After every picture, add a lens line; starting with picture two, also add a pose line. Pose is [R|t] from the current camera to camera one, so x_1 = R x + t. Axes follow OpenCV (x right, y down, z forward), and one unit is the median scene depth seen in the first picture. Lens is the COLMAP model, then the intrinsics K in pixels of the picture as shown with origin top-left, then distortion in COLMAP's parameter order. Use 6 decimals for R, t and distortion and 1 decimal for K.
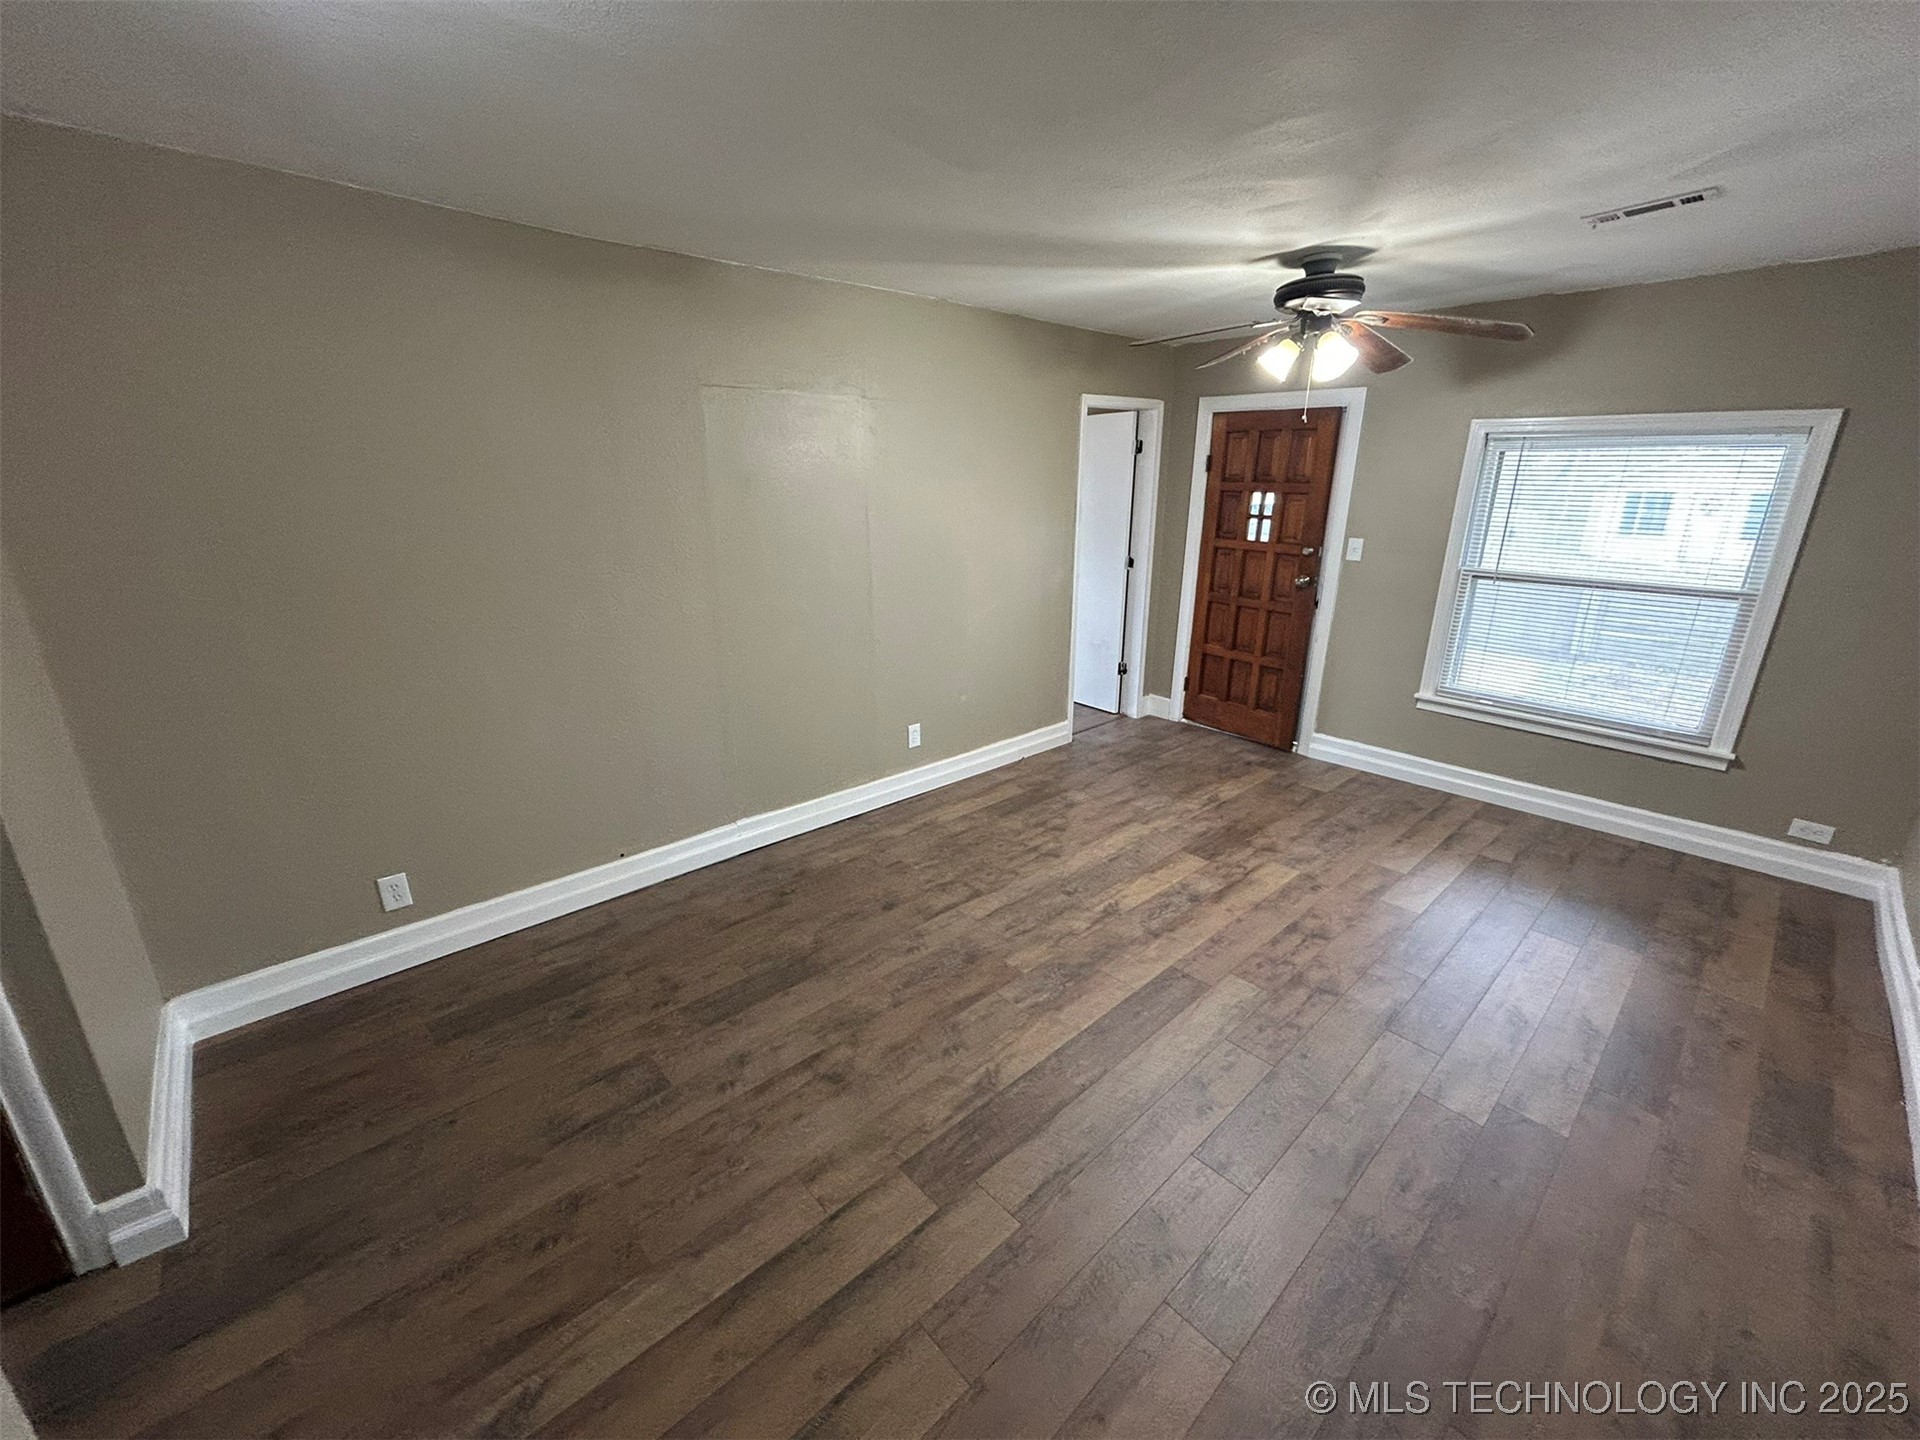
lens RADIAL K [[774.4, 0, 955.9], [0, 774.4, 714.1], [0, 0, 1]] dist [0.001189, 0.000425]
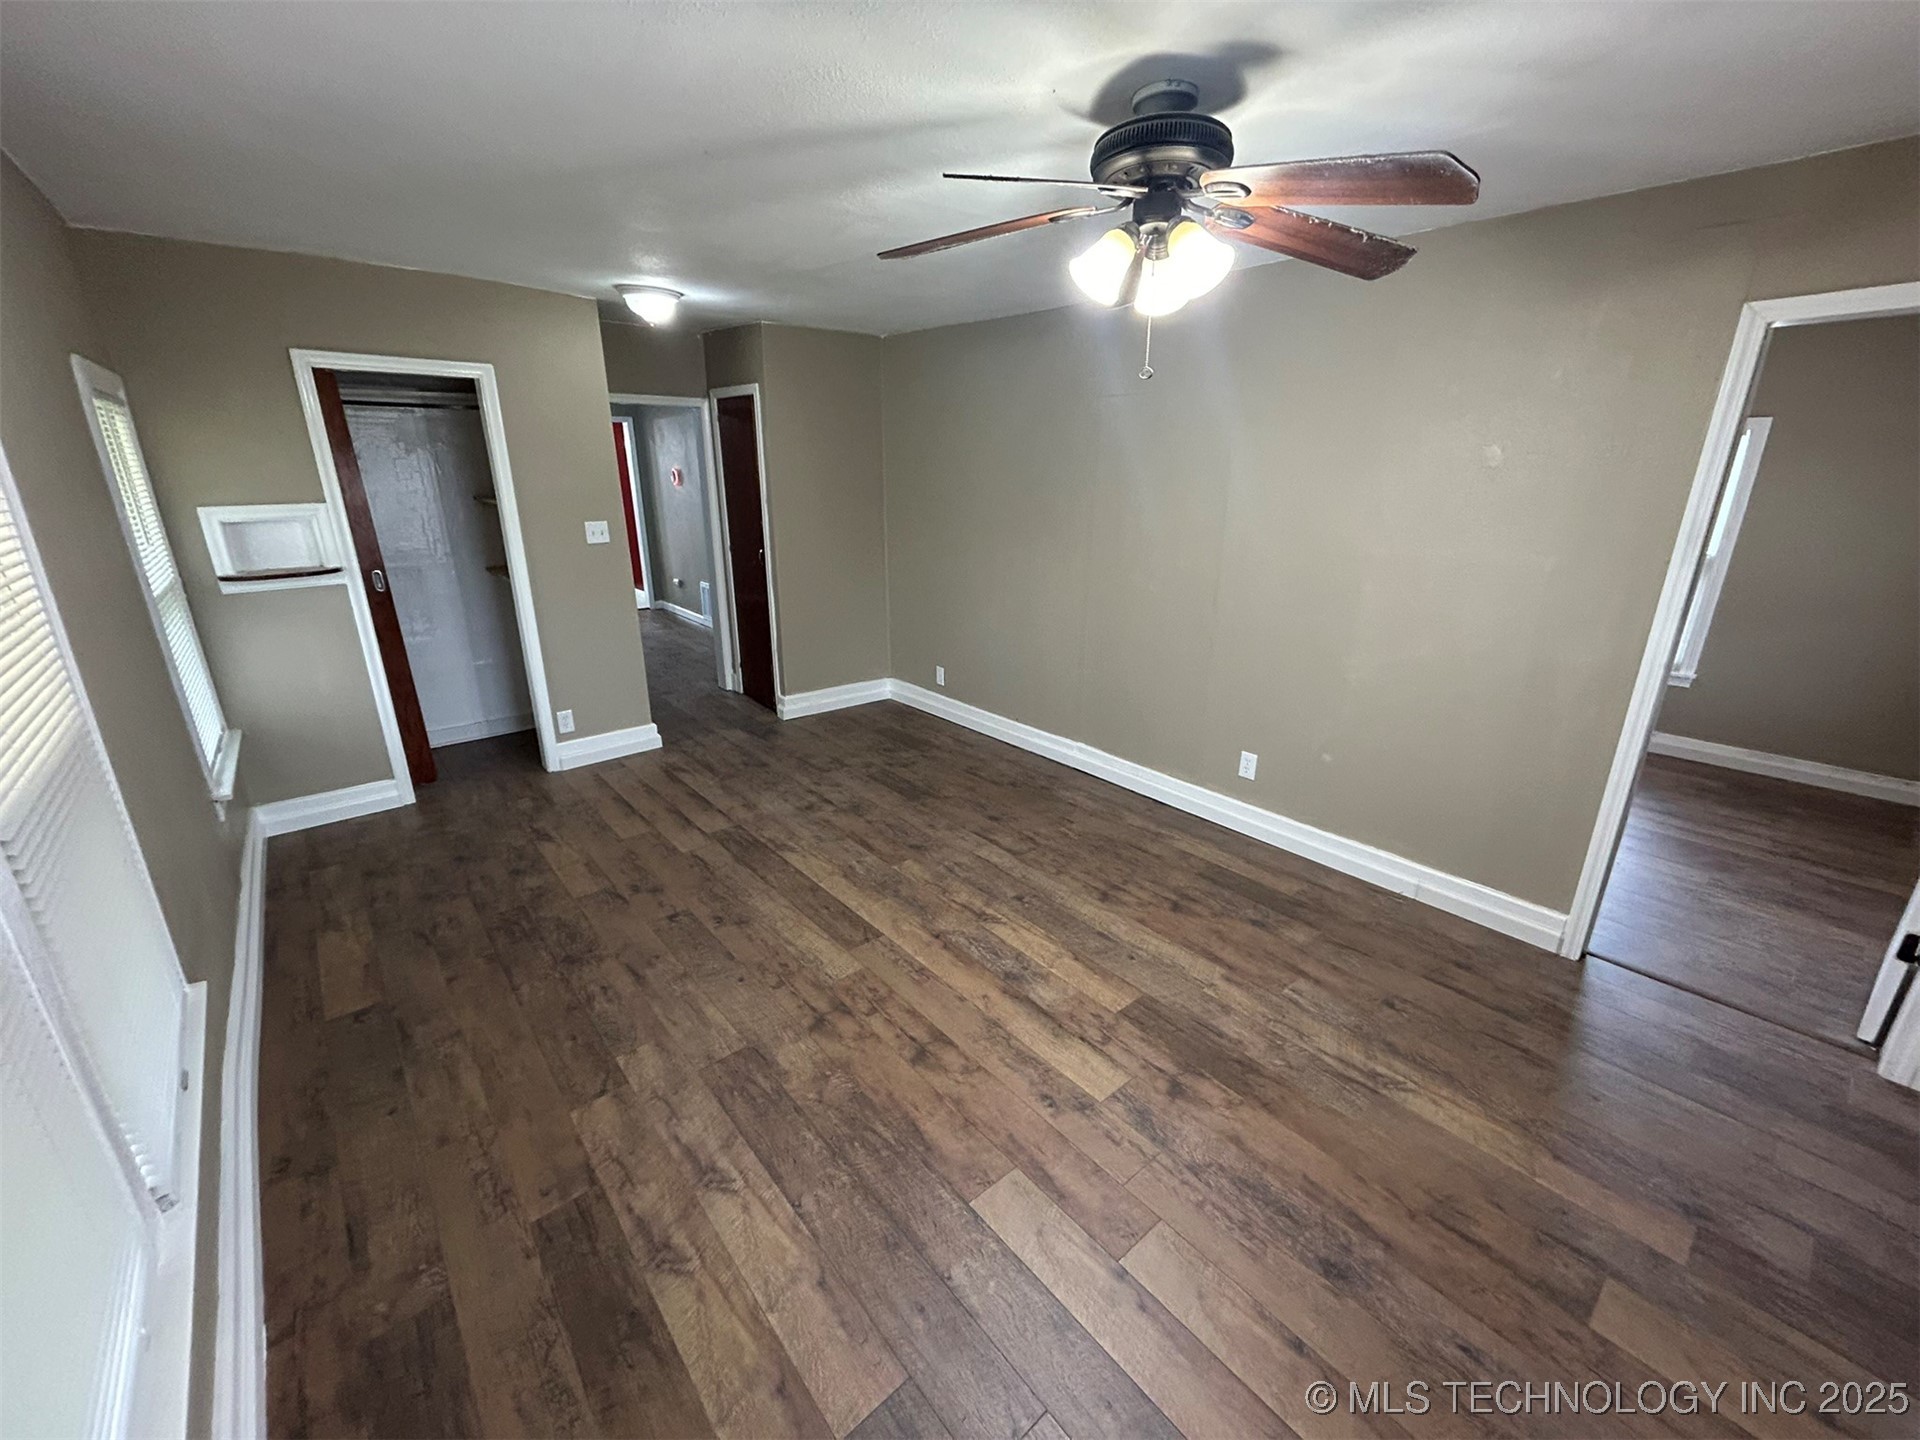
lens RADIAL K [[774.4, 0, 955.9], [0, 774.4, 714.1], [0, 0, 1]] dist [0.001189, 0.000425]
pose [[-0.041287, 0.301817, -0.952471, 0.994827], [-0.302045, 0.904911, 0.299840, -0.239440], [0.952399, 0.300069, 0.053801, 0.803573]]
